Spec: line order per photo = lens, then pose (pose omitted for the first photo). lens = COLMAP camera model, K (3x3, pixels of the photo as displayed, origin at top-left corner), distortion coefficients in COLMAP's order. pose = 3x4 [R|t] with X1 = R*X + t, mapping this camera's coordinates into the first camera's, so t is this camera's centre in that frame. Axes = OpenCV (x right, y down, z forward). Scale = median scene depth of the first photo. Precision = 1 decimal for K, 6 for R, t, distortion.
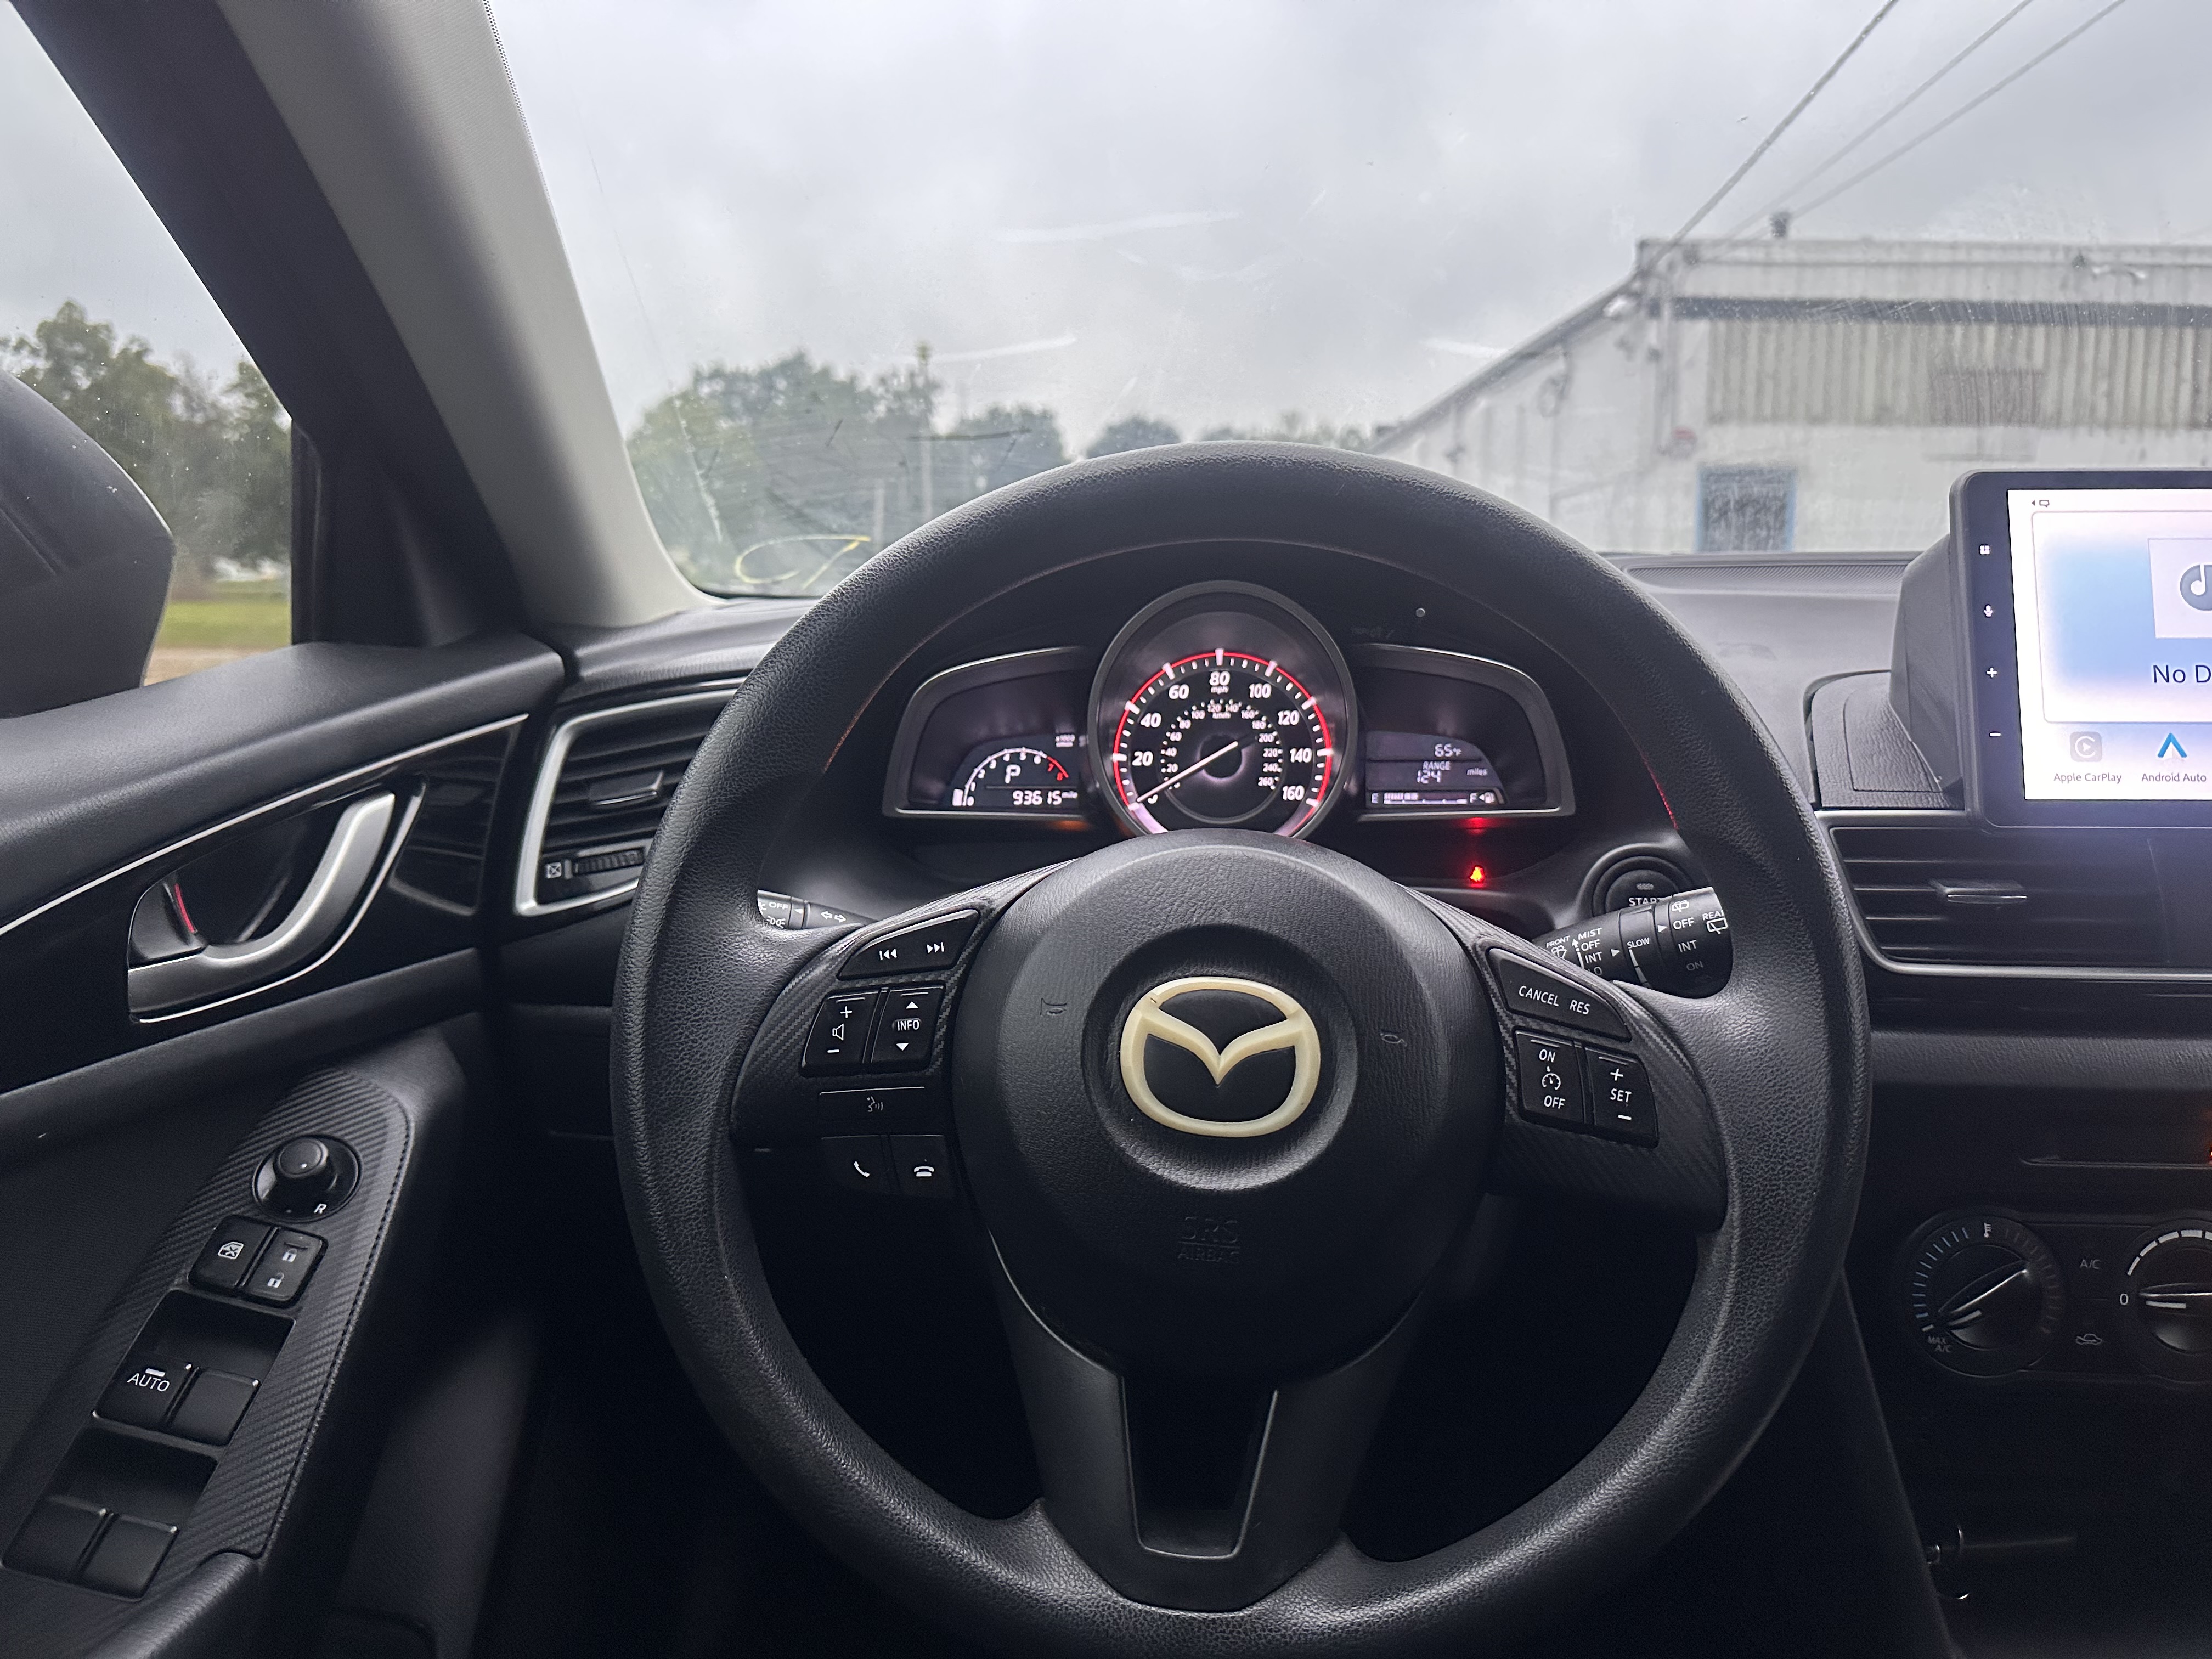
lens RADIAL K [[1658.4, 0, 1131.0], [0, 1658.4, 871.7], [0, 0, 1]] dist [-0.007031, -0.005084]
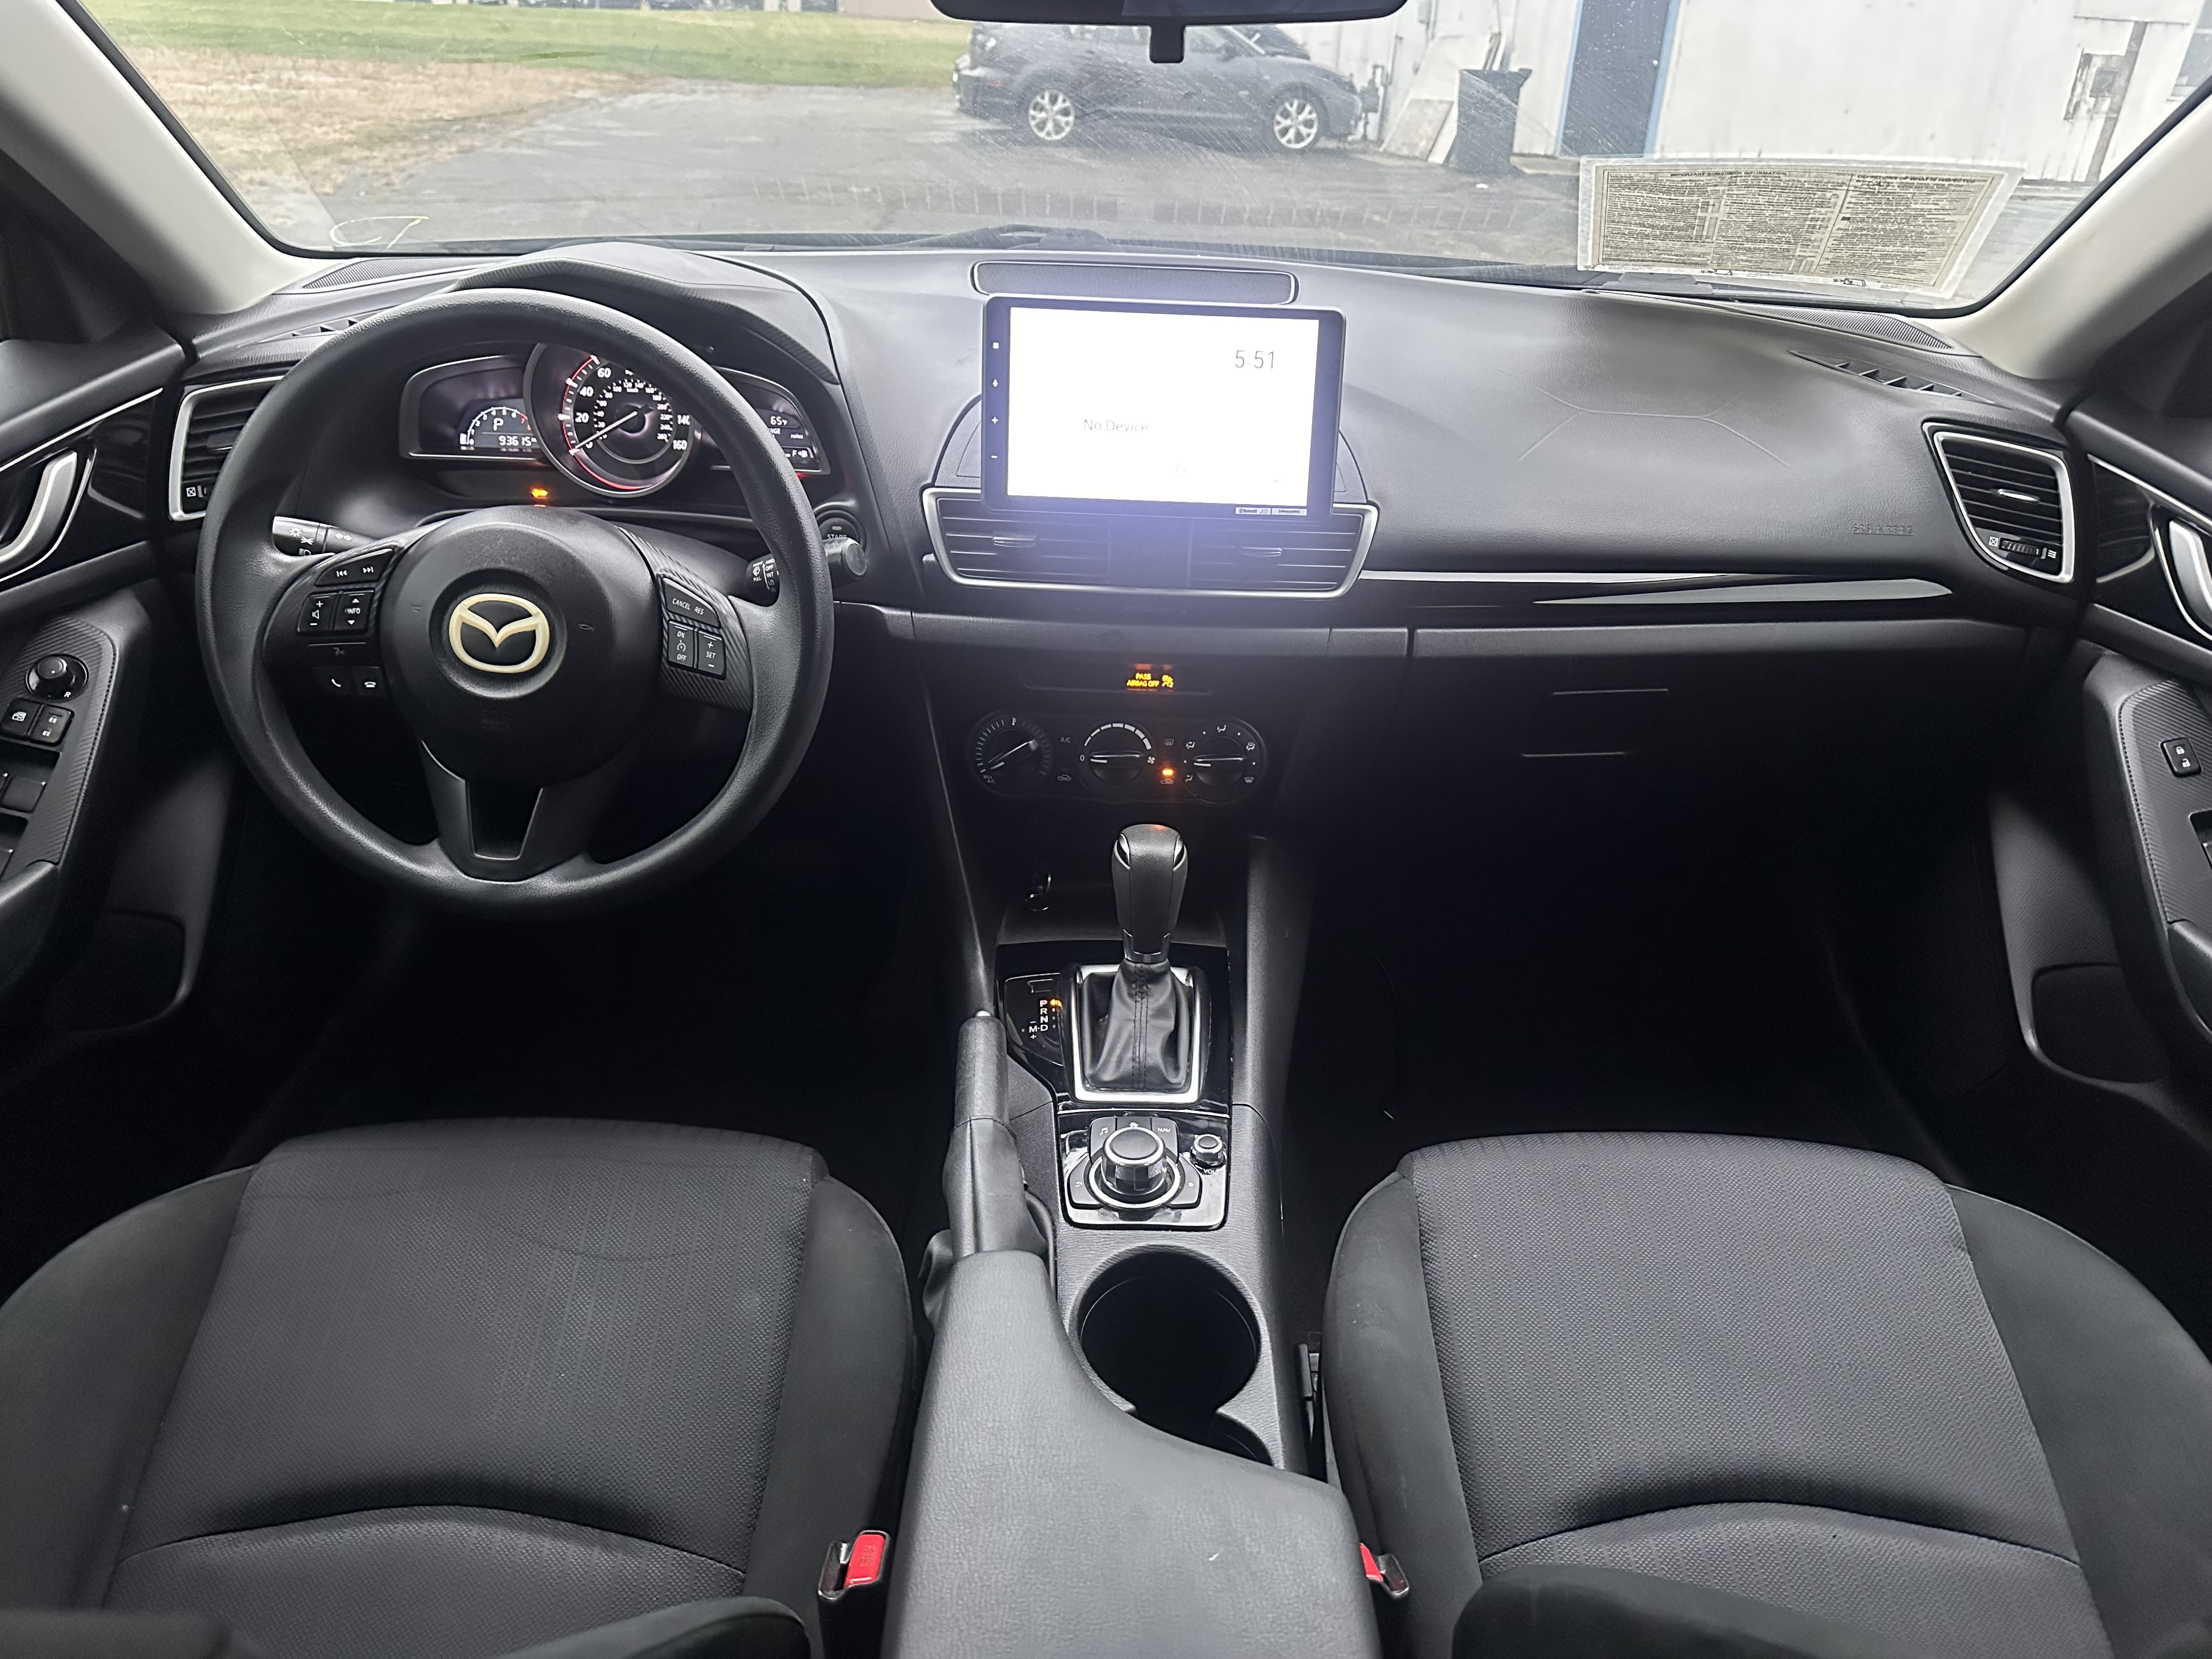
lens RADIAL K [[1569.2, 0, 1105.6], [0, 1569.2, 878.7], [0, 0, 1]] dist [0.068267, -0.110064]
pose [[0.996190, 0.007510, 0.086883, 0.470457], [-0.035107, 0.946526, 0.320712, -0.191867], [-0.079829, -0.322540, 0.943184, -0.758913]]
